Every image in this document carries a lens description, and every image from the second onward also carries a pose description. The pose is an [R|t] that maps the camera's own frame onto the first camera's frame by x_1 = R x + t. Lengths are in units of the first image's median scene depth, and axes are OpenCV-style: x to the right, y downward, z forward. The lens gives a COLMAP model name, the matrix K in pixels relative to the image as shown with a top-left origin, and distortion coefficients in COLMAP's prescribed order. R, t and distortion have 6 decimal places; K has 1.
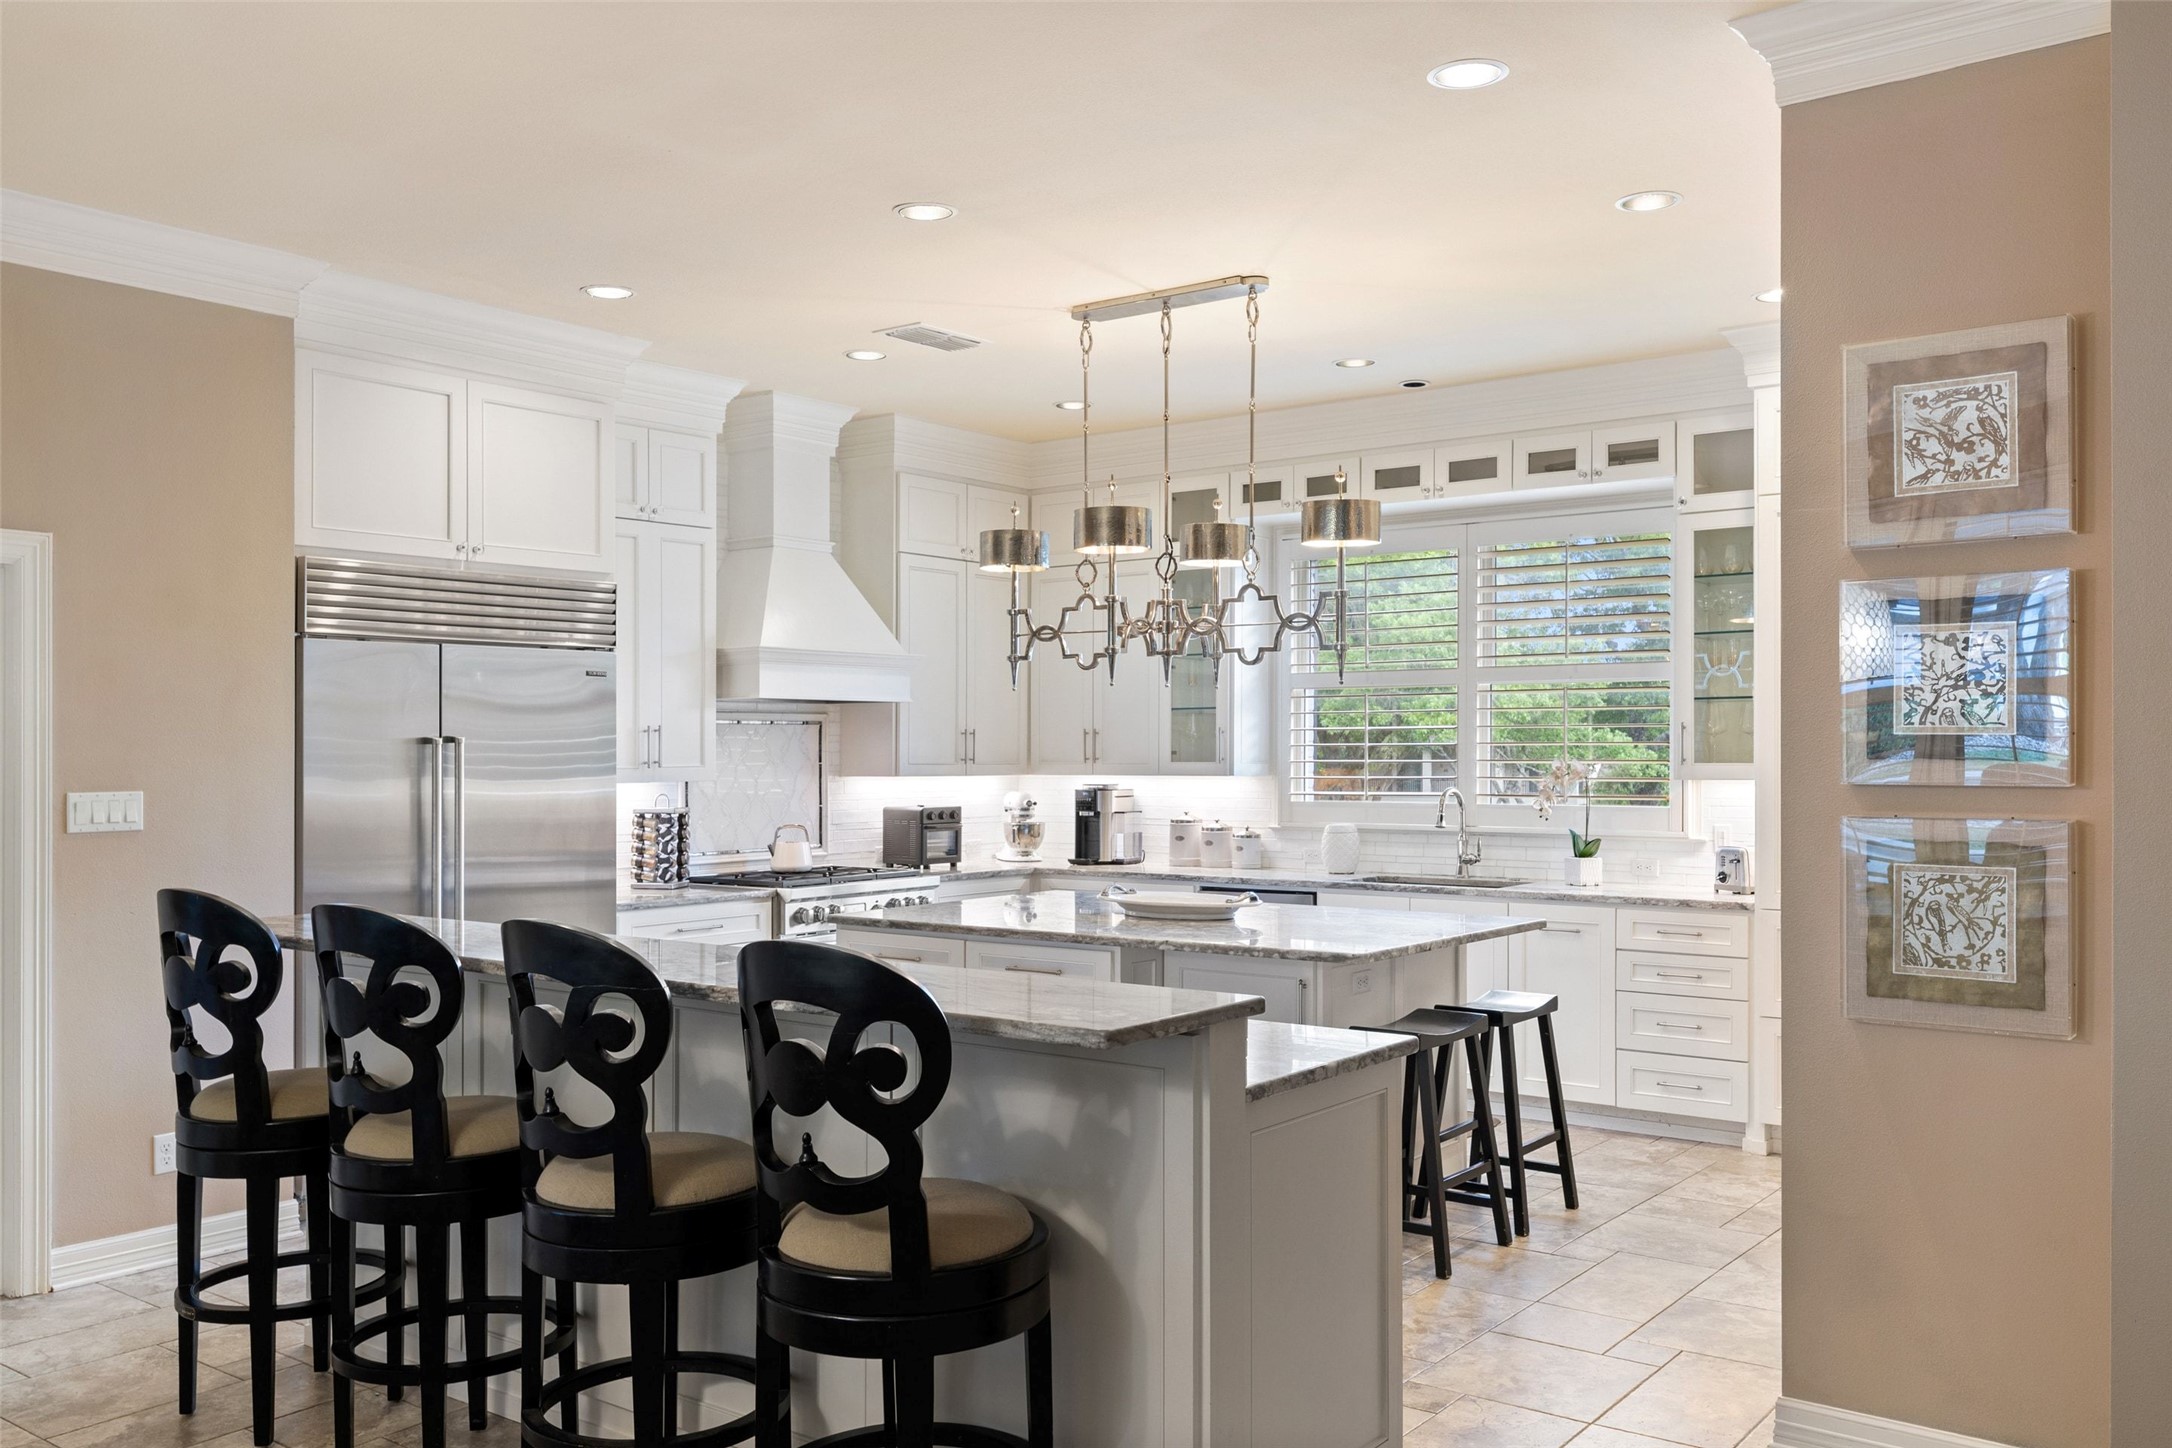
lens RADIAL K [[1790.1, 0, 1101.5], [0, 1790.1, 756.8], [0, 0, 1]] dist [-0.005476, 0.004916]
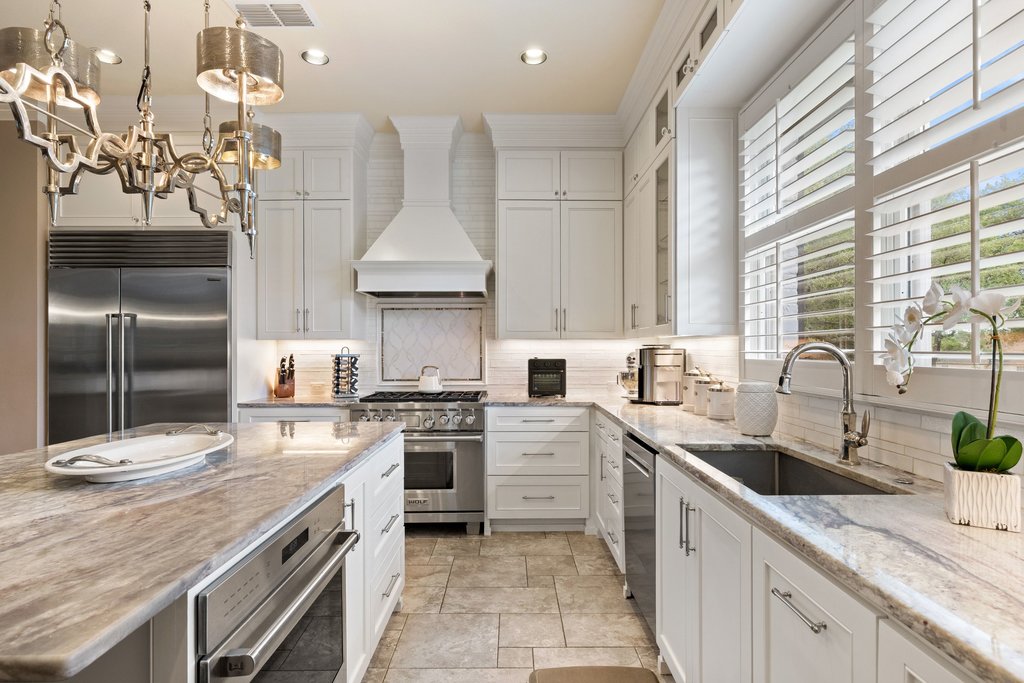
lens RADIAL K [[537.8, 0, 509.5], [0, 537.8, 346.7], [0, 0, 1]] dist [0.004773, -0.000090]
pose [[0.602298, 0.001161, -0.798270, 0.312707], [-0.003087, 0.999995, -0.000875, 0.020692], [0.798265, 0.002991, 0.602299, 0.796410]]
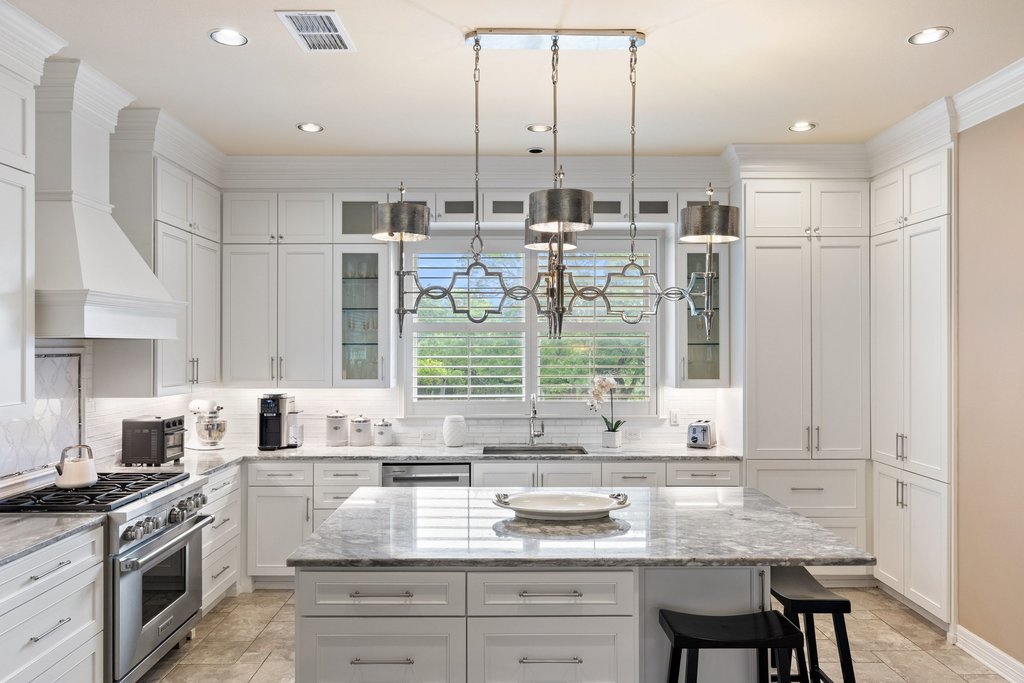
lens RADIAL K [[715.6, 0, 505.1], [0, 715.6, 344.9], [0, 0, 1]] dist [0.017297, -0.002071]
pose [[0.798781, 0.004683, 0.601604, -0.247167], [0.000185, 0.999968, -0.008030, -0.024459], [-0.601622, 0.006525, 0.798754, 0.495309]]
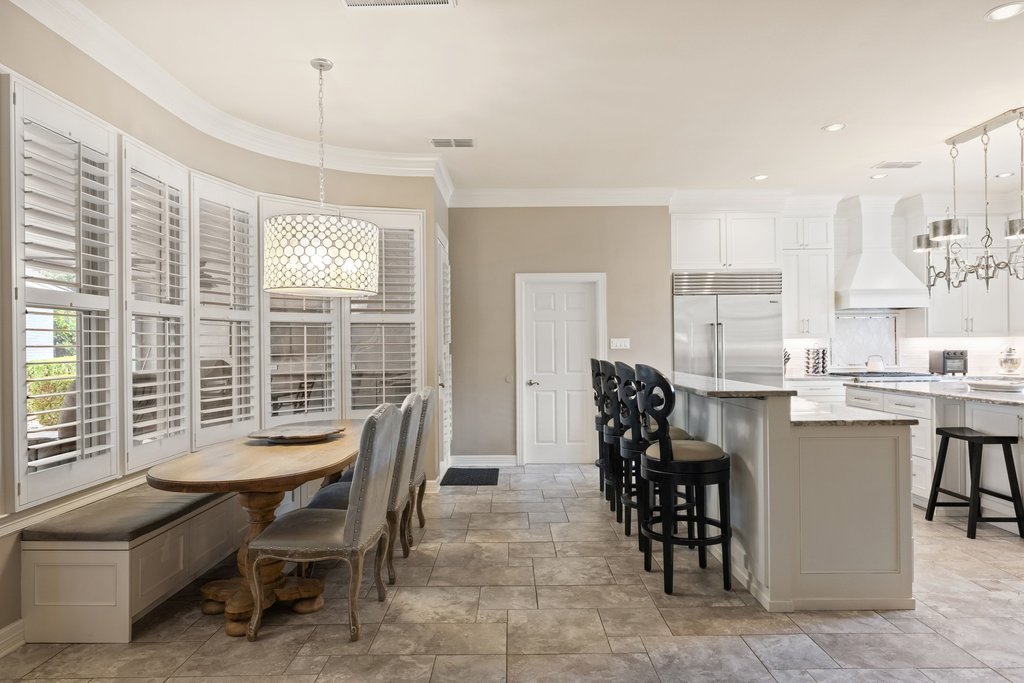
lens RADIAL K [[611.0, 0, 512.2], [0, 611.0, 345.7], [0, 0, 1]] dist [-0.000217, 0.001526]
pose [[0.605191, -0.001906, -0.796078, 0.242166], [0.002581, 0.999997, -0.000432, 0.024452], [0.796076, -0.001793, 0.605194, 0.013501]]
